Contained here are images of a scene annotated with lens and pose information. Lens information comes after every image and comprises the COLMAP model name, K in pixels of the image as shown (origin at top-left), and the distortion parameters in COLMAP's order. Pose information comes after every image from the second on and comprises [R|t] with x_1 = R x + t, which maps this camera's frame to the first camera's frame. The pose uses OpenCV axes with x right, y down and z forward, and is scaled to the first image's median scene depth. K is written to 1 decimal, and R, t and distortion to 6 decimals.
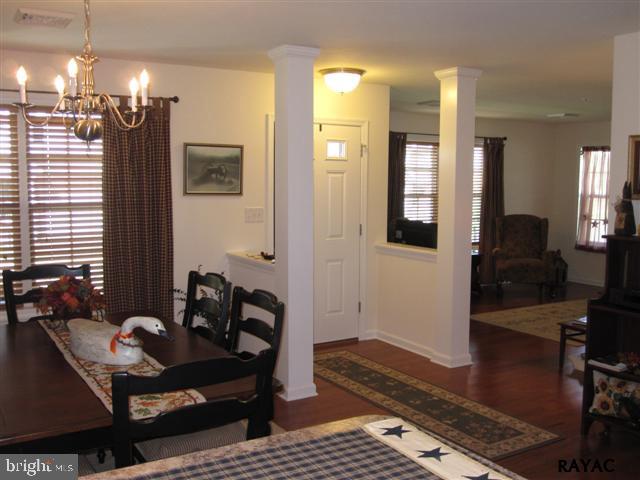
lens RADIAL K [[628.8, 0, 320.0], [0, 628.8, 240.0], [0, 0, 1]] dist [-0.066000, -0.000238]
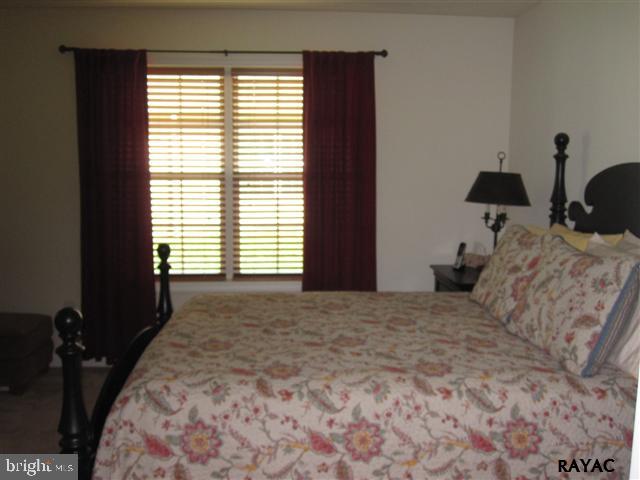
lens RADIAL K [[665.3, 0, 320.0], [0, 665.3, 240.0], [0, 0, 1]] dist [0.018903, 0.013603]
pose [[0.886744, 0.063931, -0.457818, 0.492857], [-0.045160, 0.997634, 0.051844, -0.048990], [0.460049, -0.025297, 0.887533, 0.543098]]
